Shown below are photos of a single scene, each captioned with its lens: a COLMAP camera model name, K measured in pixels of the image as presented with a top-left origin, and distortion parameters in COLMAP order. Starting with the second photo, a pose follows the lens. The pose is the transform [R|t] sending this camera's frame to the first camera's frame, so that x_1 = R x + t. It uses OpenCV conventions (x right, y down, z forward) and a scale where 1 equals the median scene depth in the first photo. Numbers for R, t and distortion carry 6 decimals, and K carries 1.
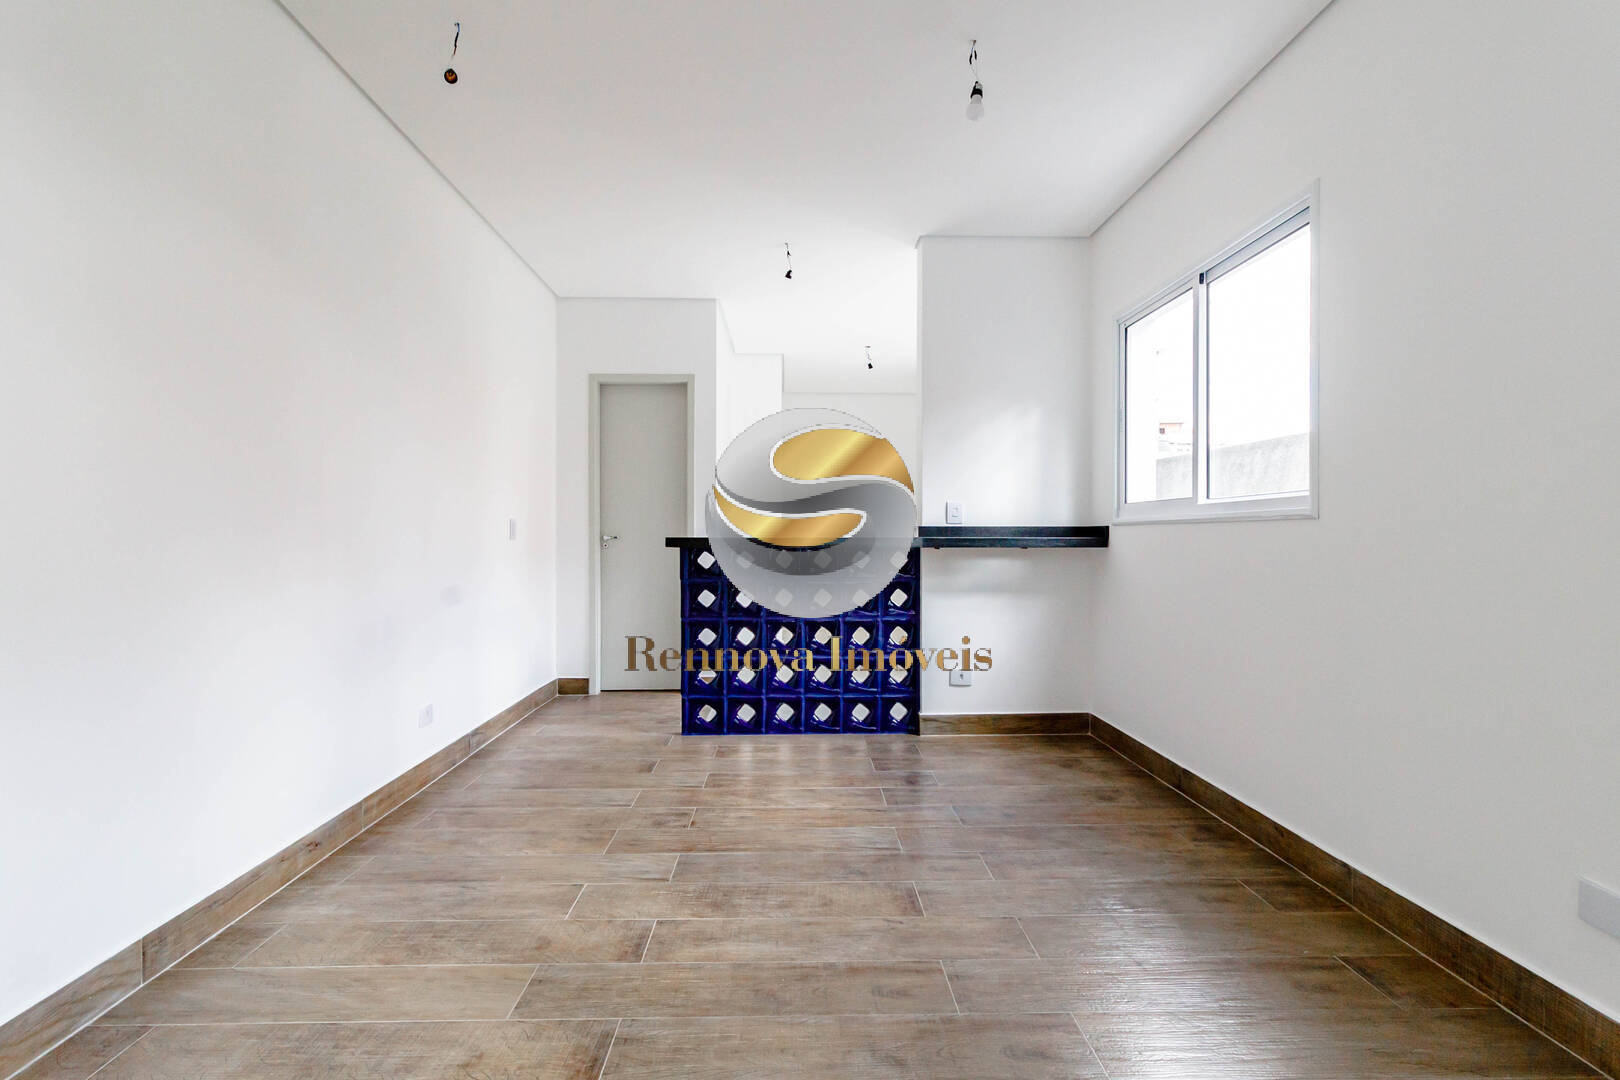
lens RADIAL K [[801.7, 0, 810.0], [0, 801.7, 540.0], [0, 0, 1]] dist [-0.000943, -0.000118]
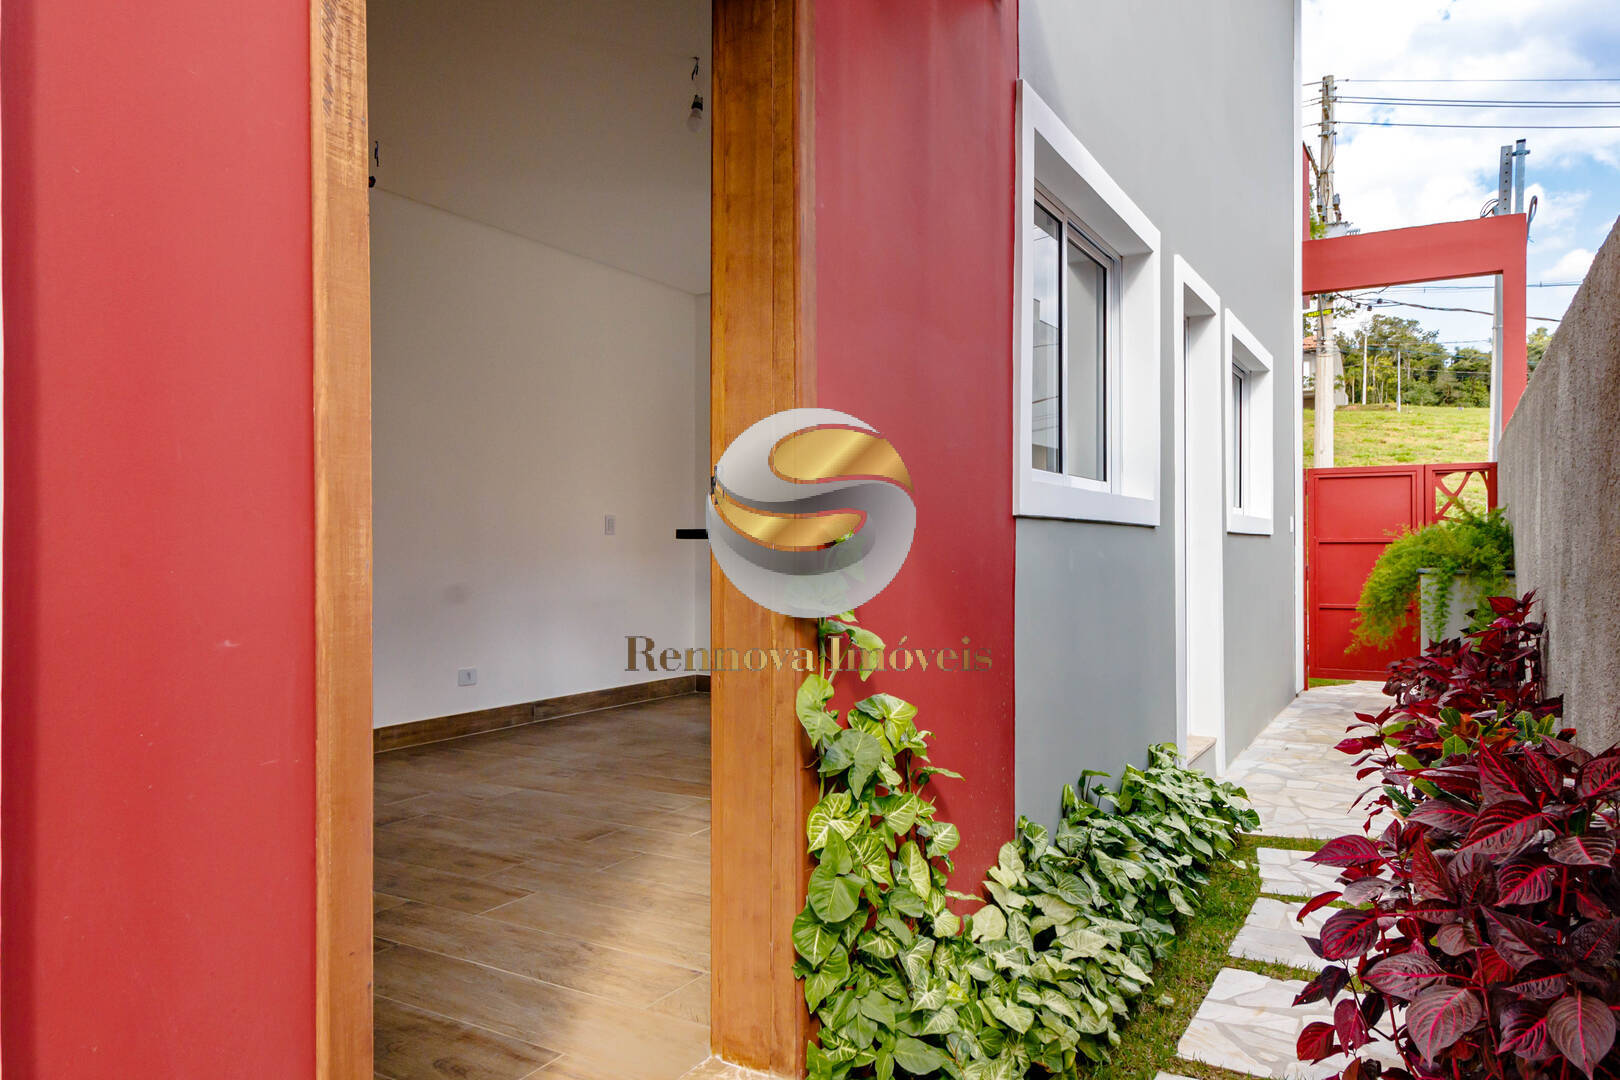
lens RADIAL K [[1085.7, 0, 810.0], [0, 1085.7, 540.0], [0, 0, 1]] dist [0.000261, 0.000153]
pose [[0.844690, -0.010030, -0.535162, 1.181624], [0.004597, 0.999923, -0.011486, 0.045196], [0.535236, 0.007242, 0.844671, -0.154908]]
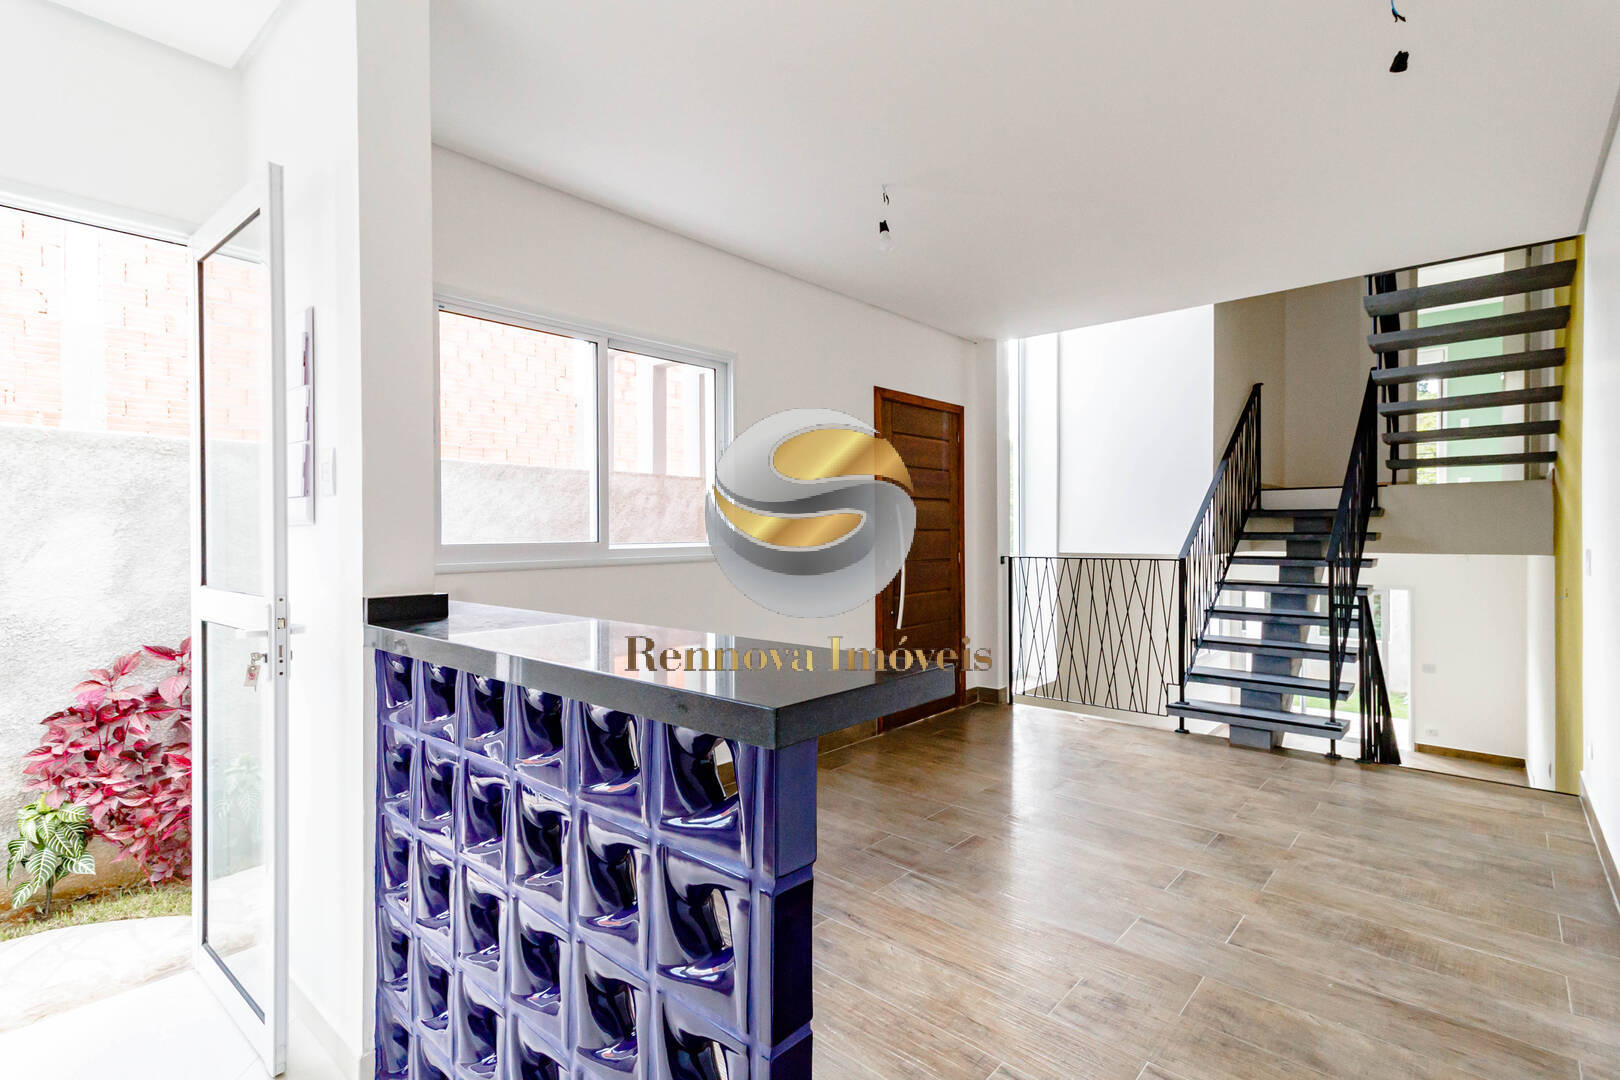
lens RADIAL K [[757.6, 0, 810.0], [0, 757.6, 540.0], [0, 0, 1]] dist [-0.052467, 0.000351]
pose [[-0.722156, 0.003180, 0.691723, -0.534149], [0.012895, 0.999878, 0.008865, -0.073847], [-0.691611, 0.015322, -0.722108, 1.997146]]
